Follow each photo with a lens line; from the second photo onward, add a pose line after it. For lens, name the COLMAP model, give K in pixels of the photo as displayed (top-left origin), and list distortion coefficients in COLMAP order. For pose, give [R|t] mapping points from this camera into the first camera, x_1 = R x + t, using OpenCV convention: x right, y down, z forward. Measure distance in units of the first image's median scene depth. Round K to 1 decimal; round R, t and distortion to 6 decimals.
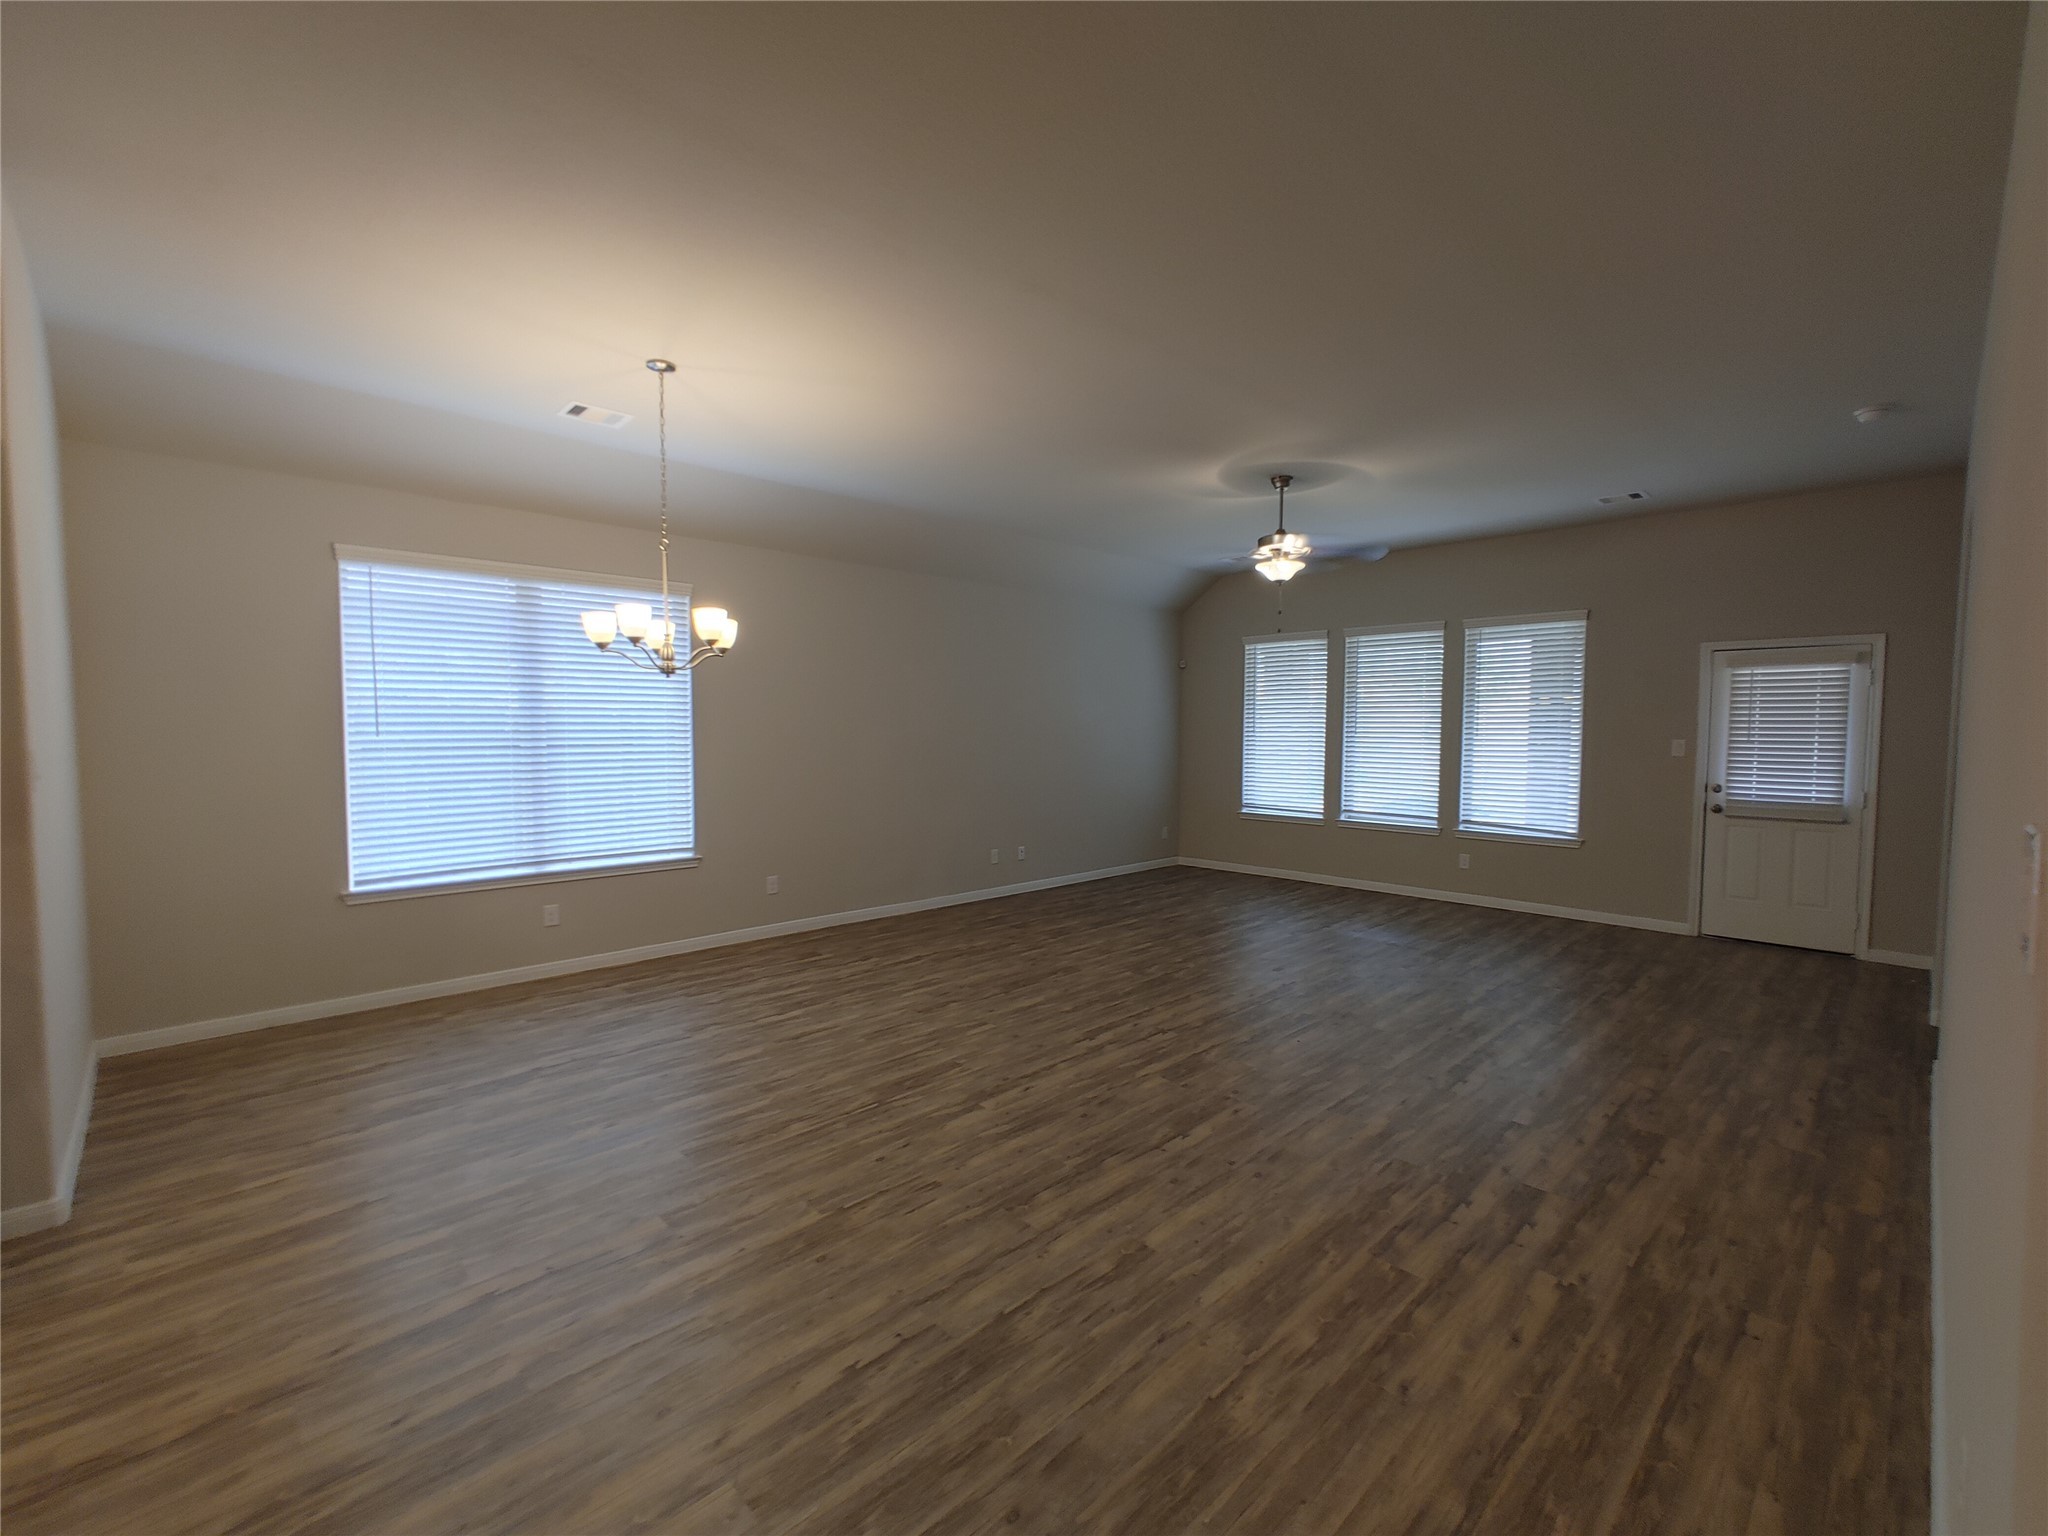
lens RADIAL K [[876.1, 0, 1034.2], [0, 876.1, 776.4], [0, 0, 1]] dist [0.000143, 0.004969]
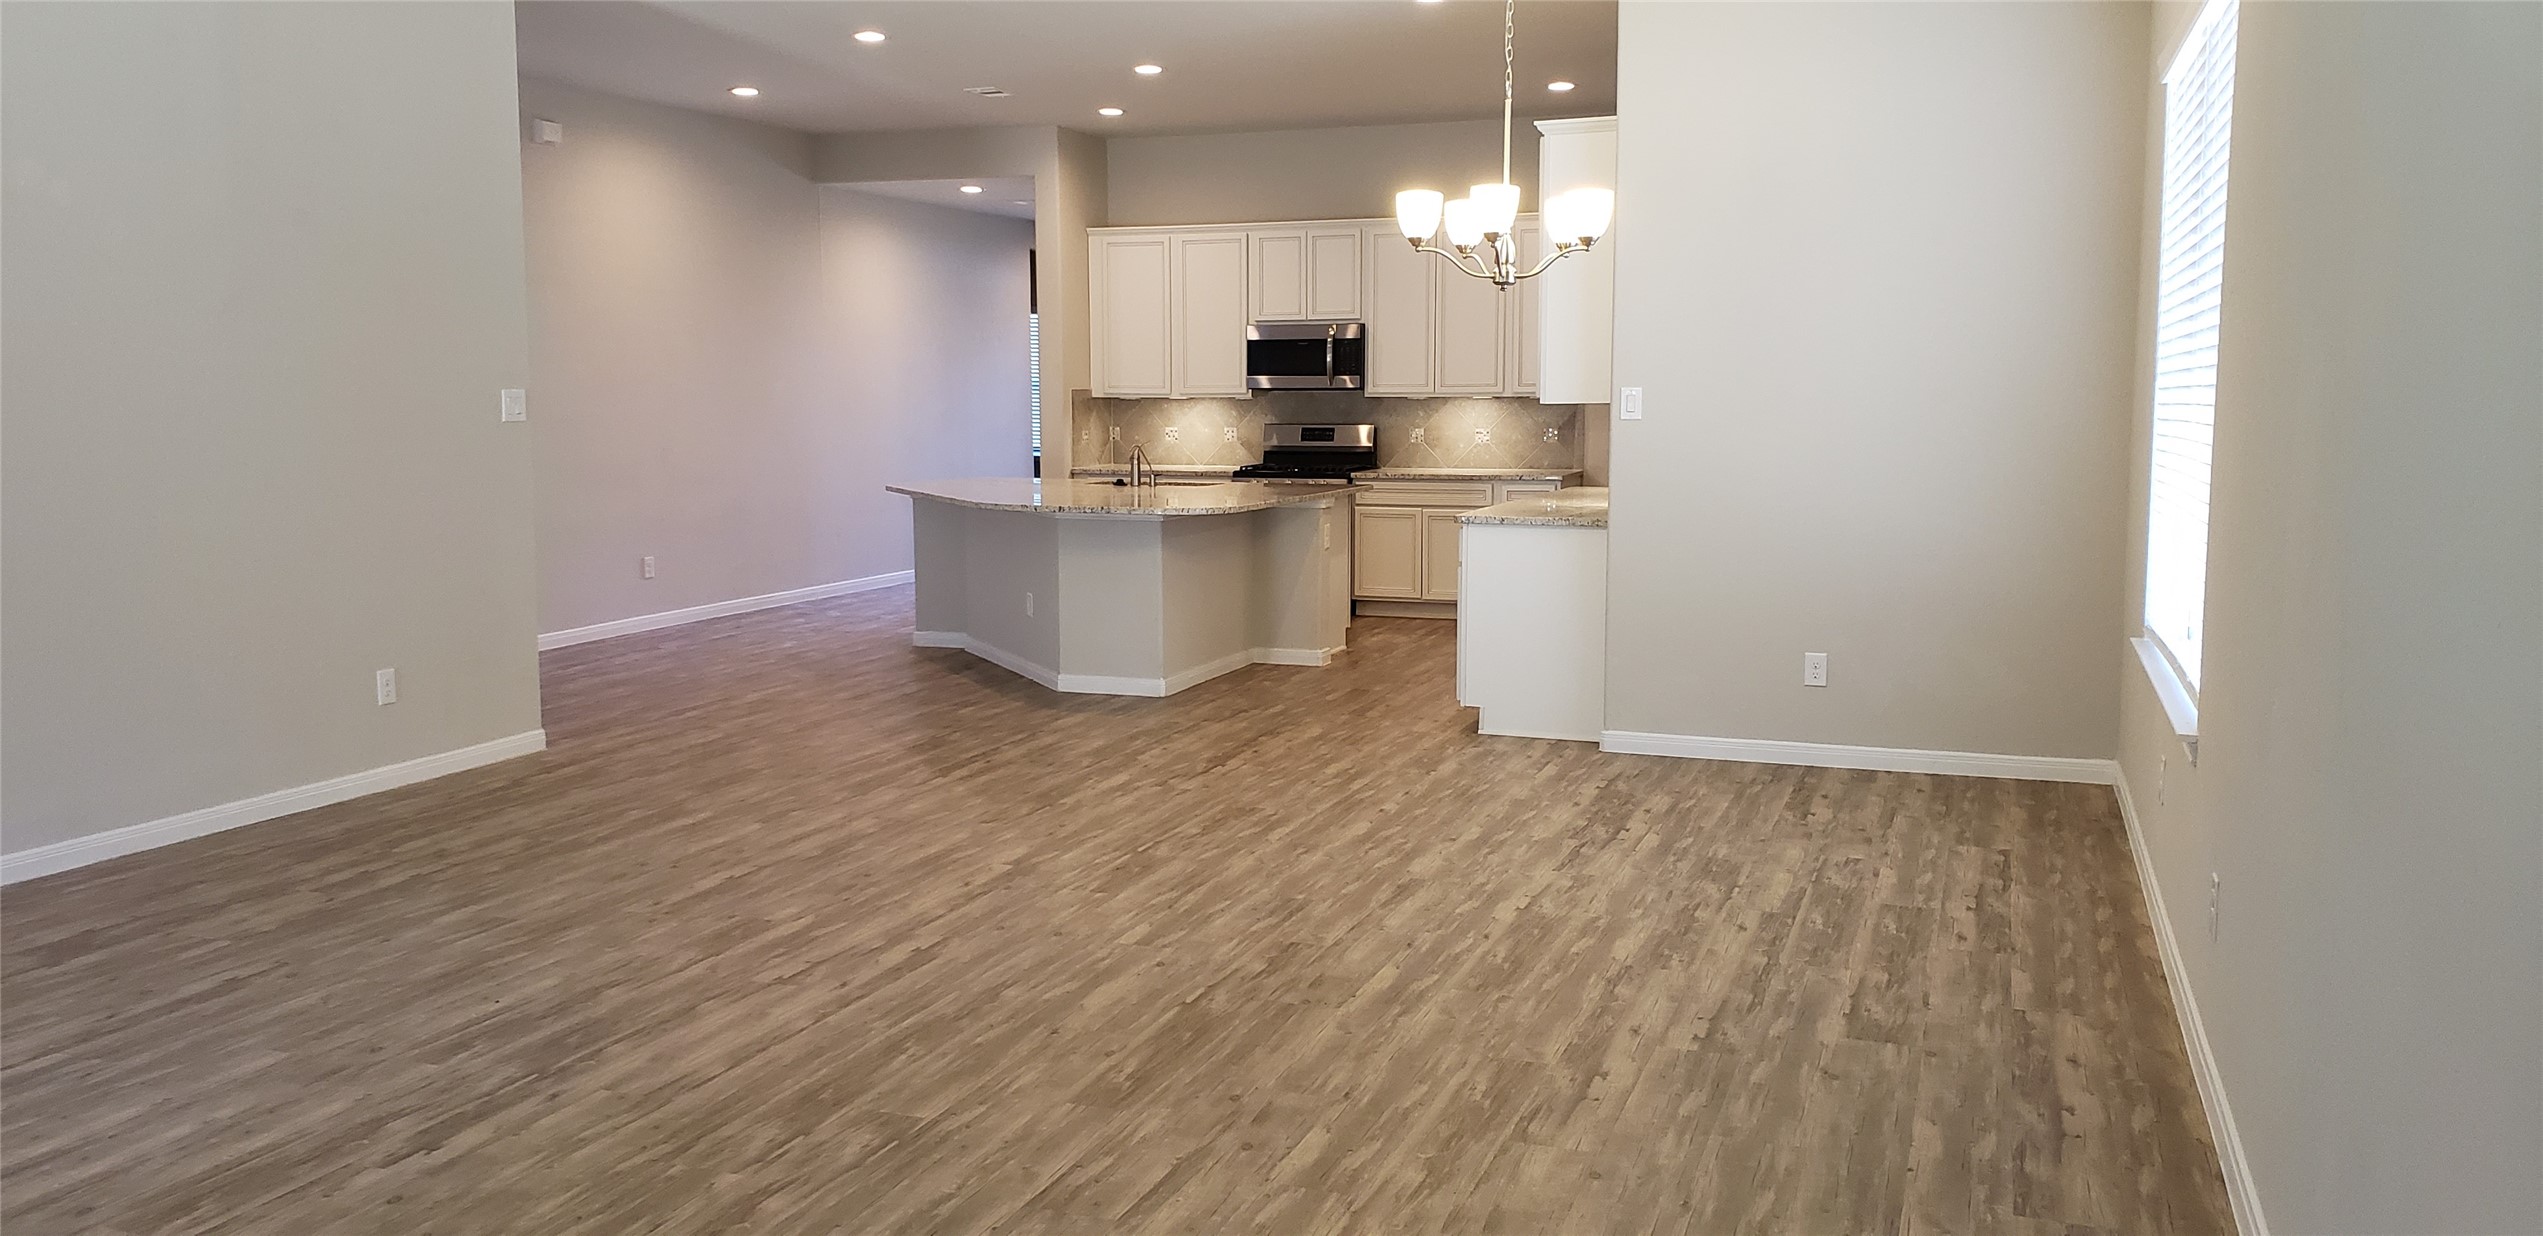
lens RADIAL K [[1966.1, 0, 1244.2], [0, 1966.1, 579.4], [0, 0, 1]] dist [0.191435, -0.556340]
pose [[-0.906841, 0.035500, -0.419975, 0.321379], [-0.028171, 0.989113, 0.144438, -0.082713], [0.420531, 0.142814, -0.895968, 1.790767]]
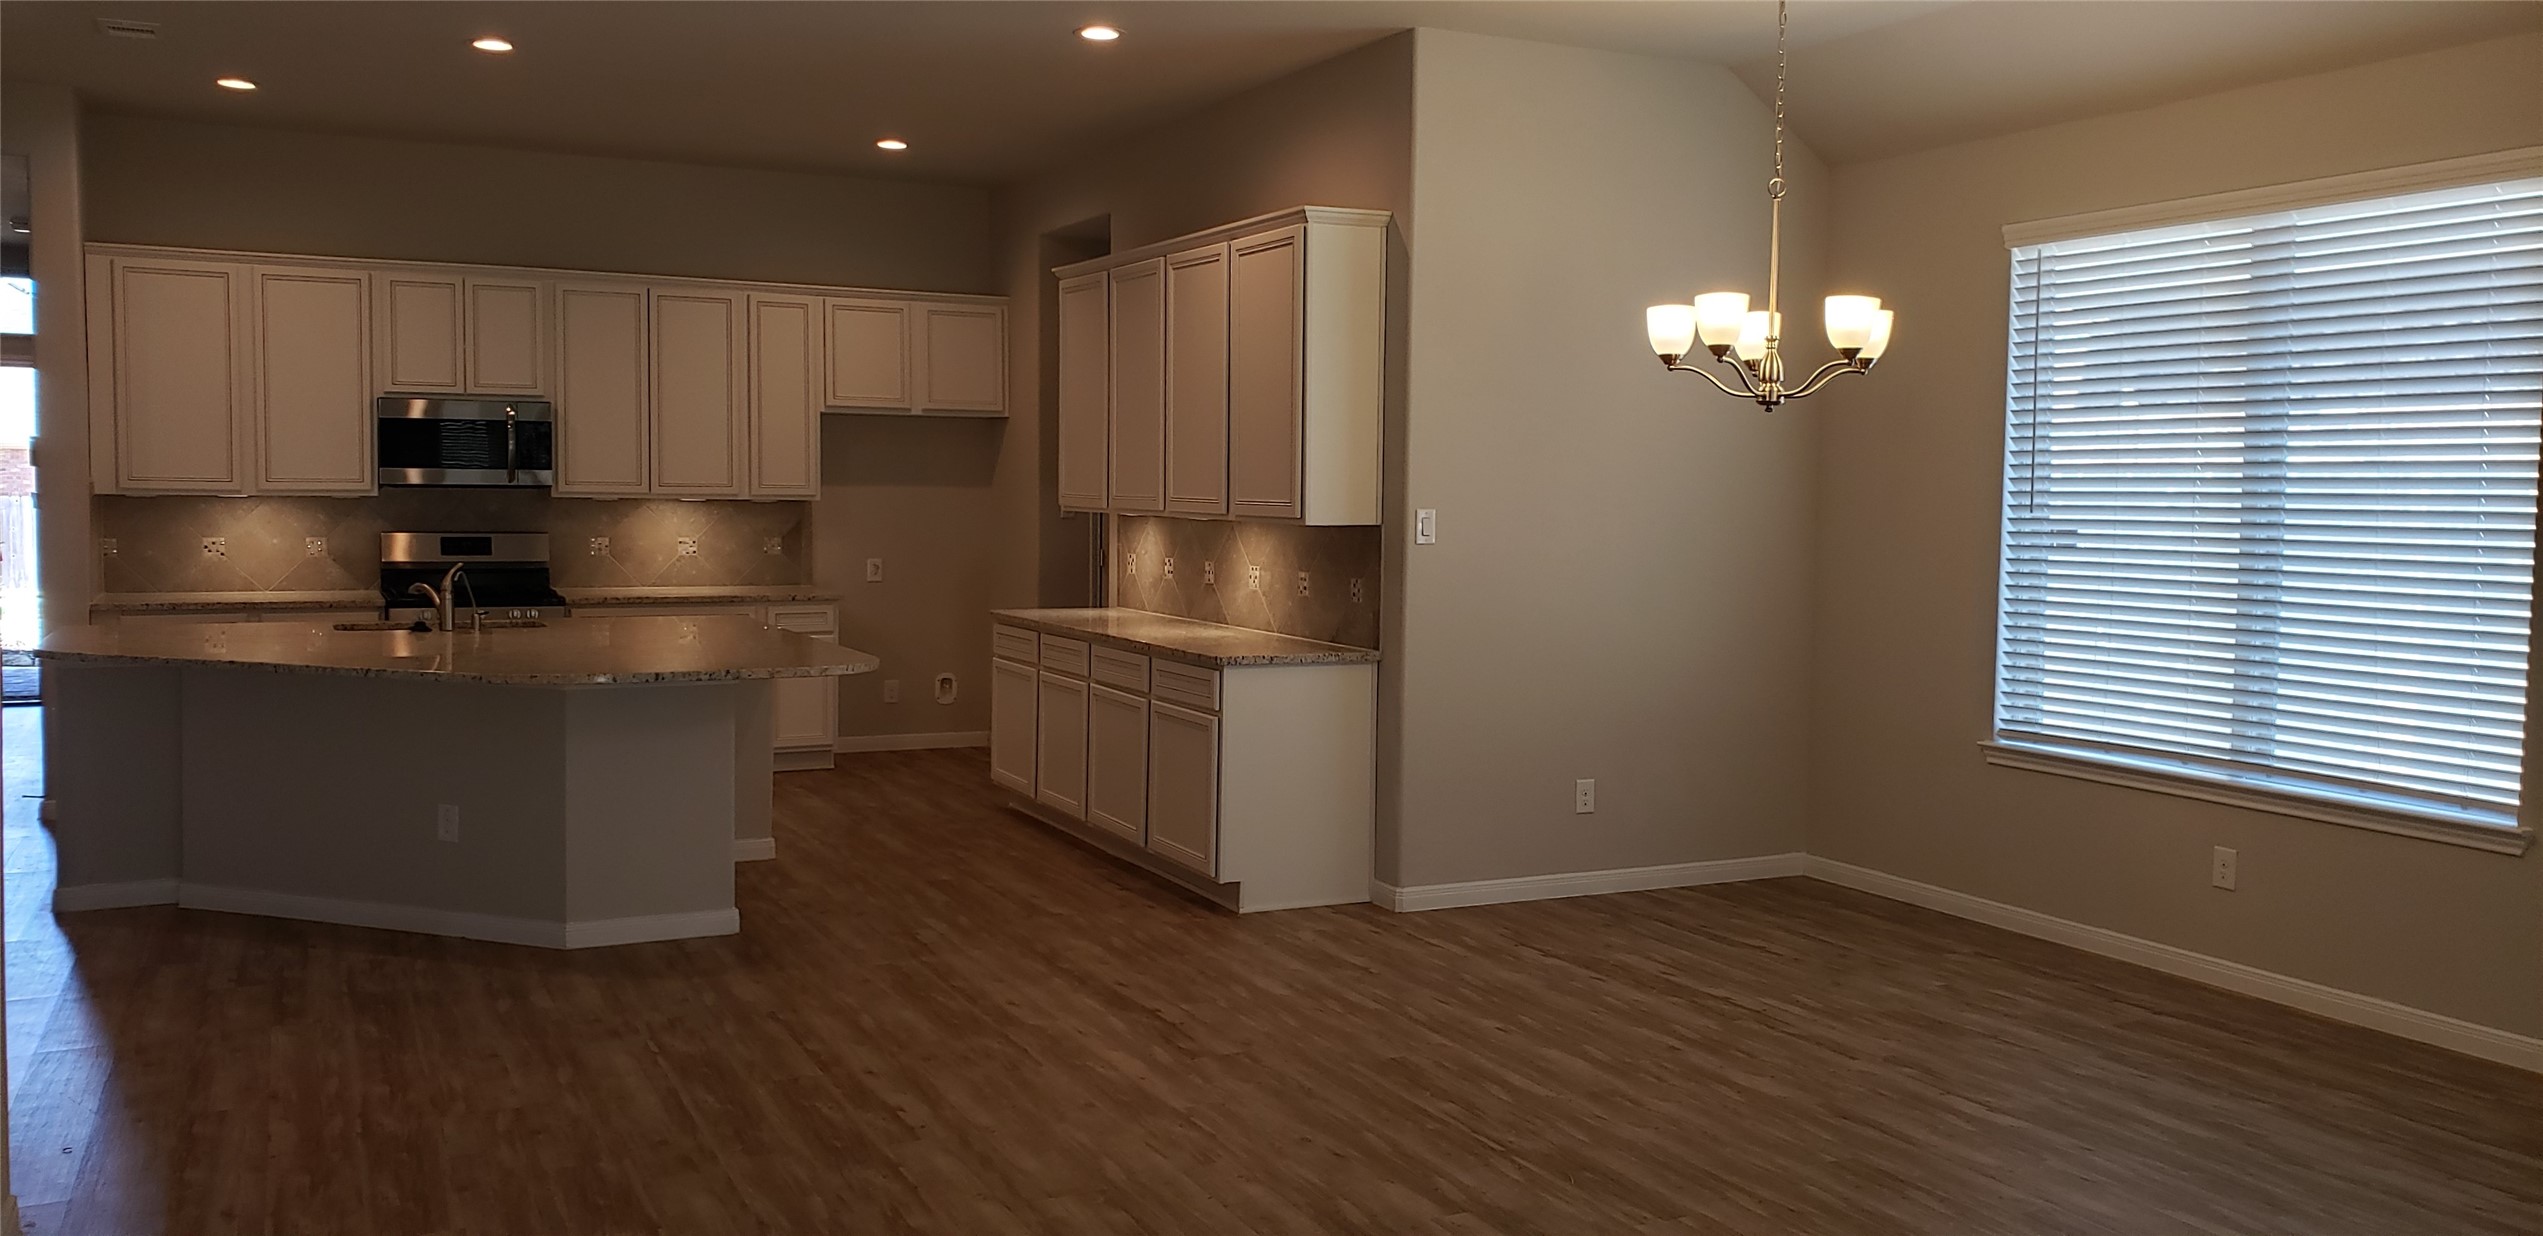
lens RADIAL K [[1969.5, 0, 1281.2], [0, 1969.5, 588.2], [0, 0, 1]] dist [0.079123, -0.162561]
pose [[-0.306755, 0.044137, -0.950764, 0.750633], [-0.068505, 0.995310, 0.068307, -0.047909], [0.949320, 0.086086, -0.302293, 0.851760]]
